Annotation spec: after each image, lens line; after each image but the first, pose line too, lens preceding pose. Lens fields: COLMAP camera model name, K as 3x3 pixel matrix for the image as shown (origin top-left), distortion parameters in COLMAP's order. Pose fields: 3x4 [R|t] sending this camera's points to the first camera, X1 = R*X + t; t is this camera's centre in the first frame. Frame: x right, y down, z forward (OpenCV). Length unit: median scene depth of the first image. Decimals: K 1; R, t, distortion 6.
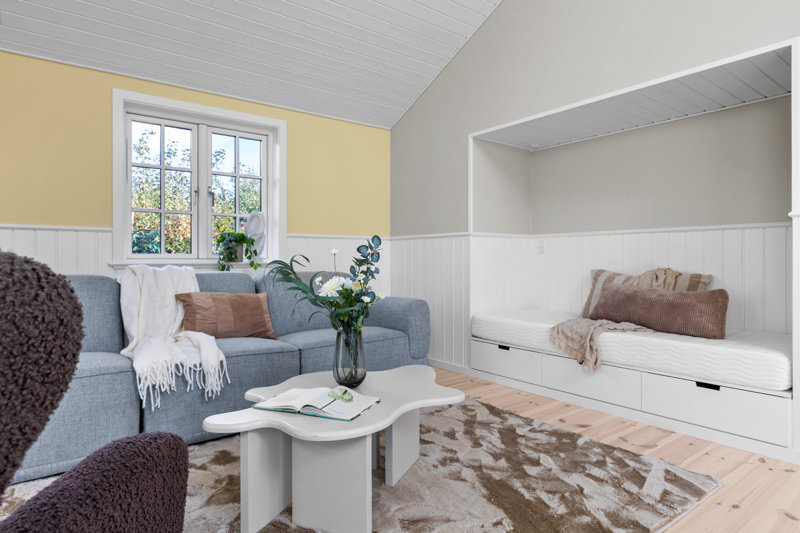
lens RADIAL K [[460.6, 0, 400.0], [0, 460.6, 266.5], [0, 0, 1]] dist [-0.001317, -0.000292]
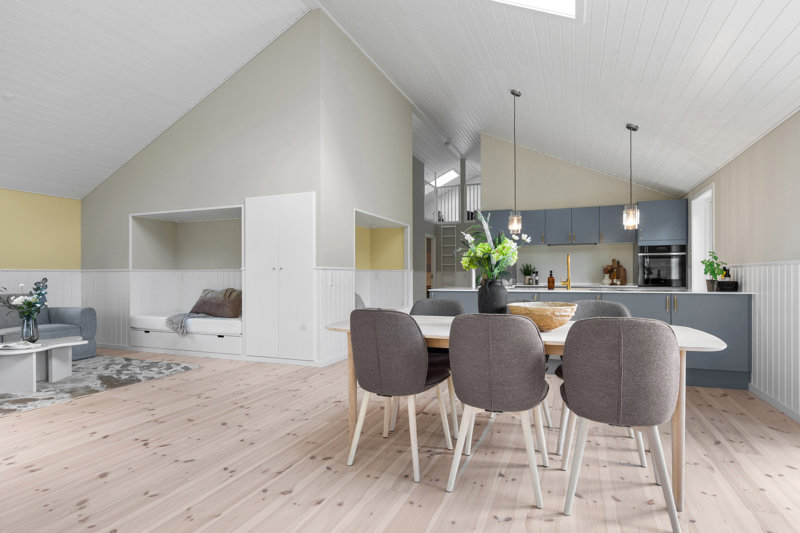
lens RADIAL K [[434.1, 0, 402.0], [0, 434.1, 275.7], [0, 0, 1]] dist [0.001398, 0.000670]
pose [[0.866508, -0.002163, 0.499159, 0.302284], [0.010677, 0.999842, -0.014202, -0.019928], [-0.499050, 0.017636, 0.866394, -1.310659]]
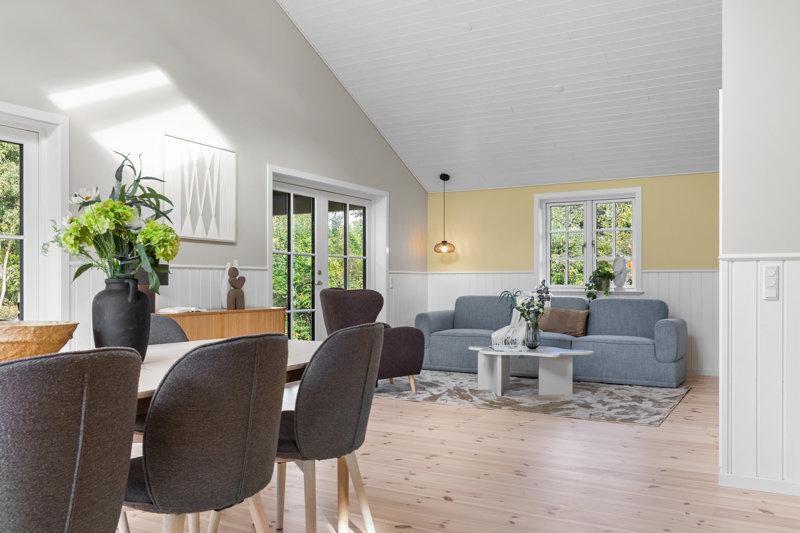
lens RADIAL K [[660.5, 0, 400.0], [0, 660.5, 266.5], [0, 0, 1]] dist [0.009717, 0.006058]
pose [[0.379720, -0.015405, -0.924973, 1.872292], [-0.018000, 0.999549, -0.024036, -0.031769], [0.924926, 0.025777, 0.379271, -0.564051]]
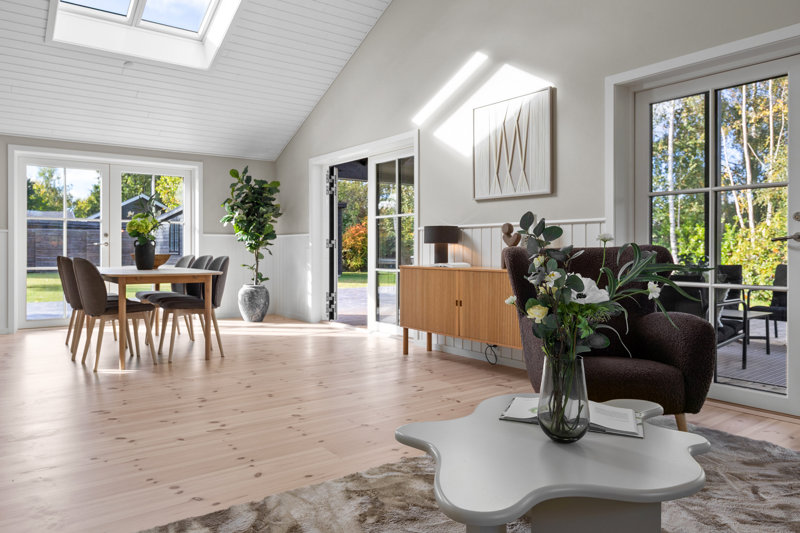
lens RADIAL K [[548.7, 0, 370.8], [0, 548.7, 247.8], [0, 0, 1]] dist [0.003168, 0.000620]
pose [[-0.999152, -0.002348, 0.041103, 0.095727], [-0.001696, 0.999872, 0.015881, -0.024739], [-0.041135, 0.015798, -0.999029, 1.328248]]
